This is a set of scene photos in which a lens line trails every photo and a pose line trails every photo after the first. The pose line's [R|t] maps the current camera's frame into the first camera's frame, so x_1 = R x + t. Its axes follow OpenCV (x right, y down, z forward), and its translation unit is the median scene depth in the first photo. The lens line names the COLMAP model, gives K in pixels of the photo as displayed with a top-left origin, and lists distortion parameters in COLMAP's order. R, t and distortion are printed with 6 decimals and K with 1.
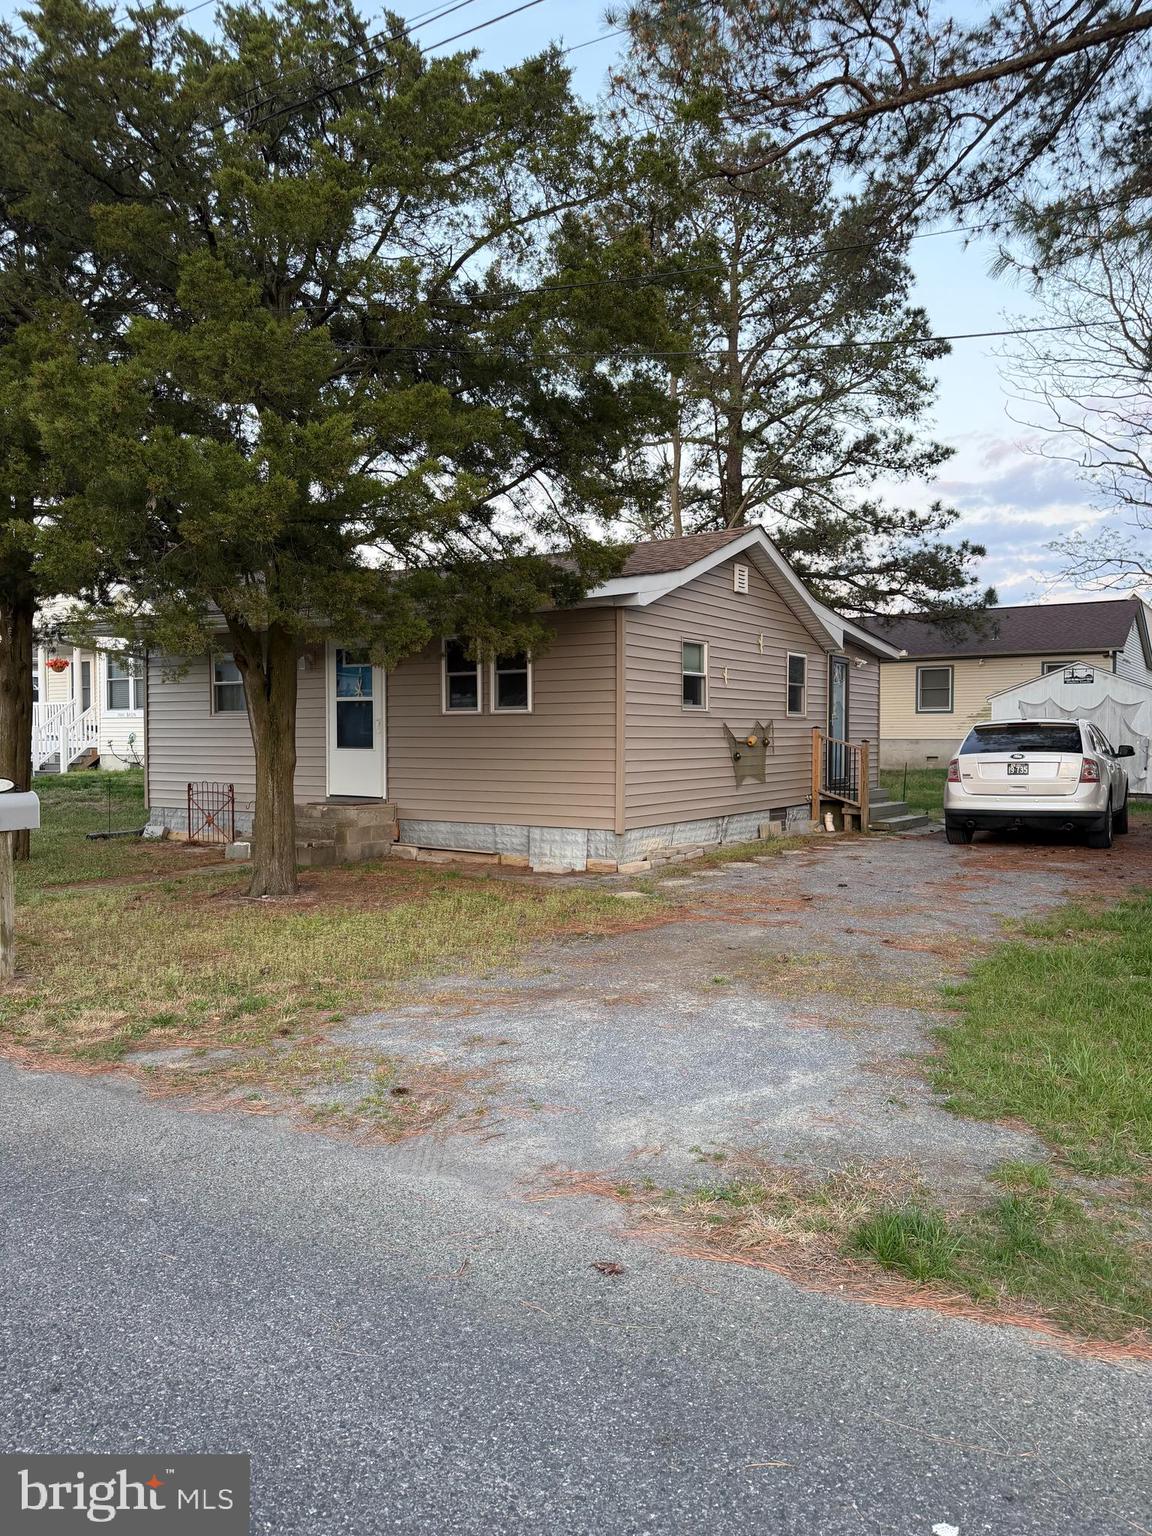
lens RADIAL K [[1069.0, 0, 569.1], [0, 1069.0, 761.5], [0, 0, 1]] dist [0.172478, -0.335993]
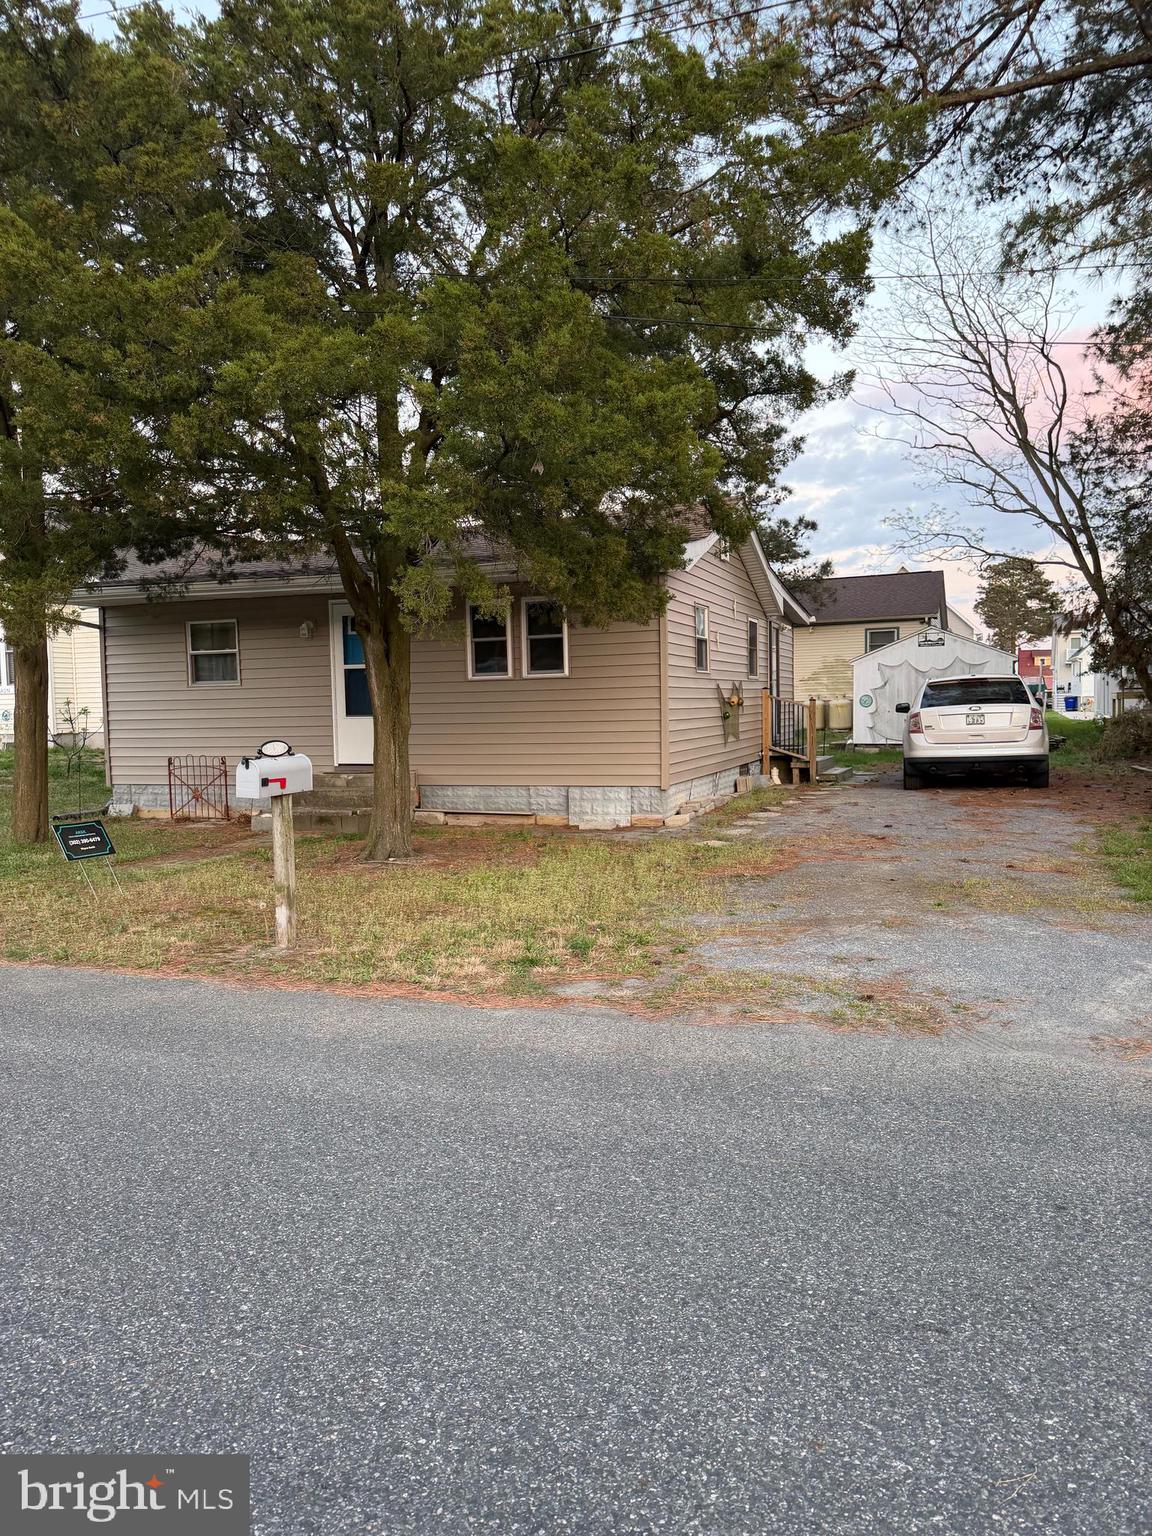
lens RADIAL K [[1069.0, 0, 569.1], [0, 1069.0, 761.5], [0, 0, 1]] dist [0.172478, -0.335993]
pose [[0.978026, -0.033002, 0.205853, -0.236225], [0.027669, 0.999204, 0.028730, 0.006535], [-0.206638, -0.022402, 0.978161, -0.010377]]
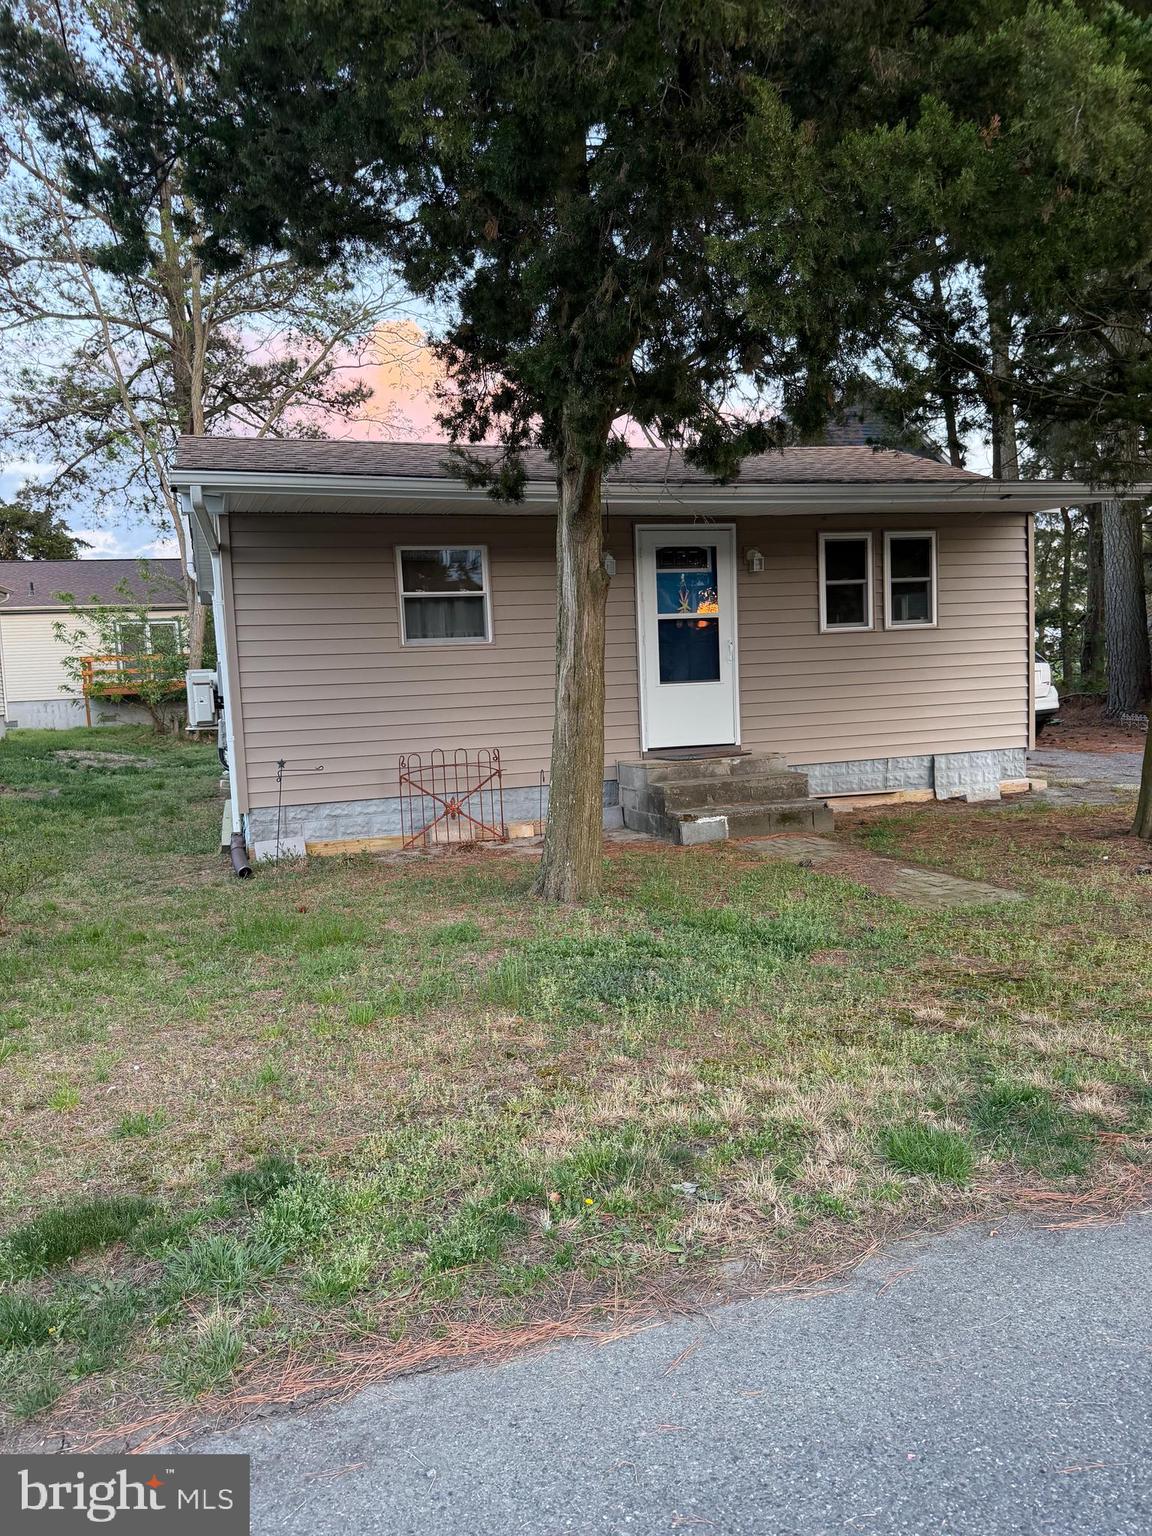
lens RADIAL K [[1069.0, 0, 569.1], [0, 1069.0, 761.5], [0, 0, 1]] dist [0.172478, -0.335993]
pose [[0.633123, -0.091276, 0.768651, -0.882116], [0.064036, 0.995795, 0.065504, -0.012240], [-0.771398, 0.007749, 0.636306, 0.627389]]
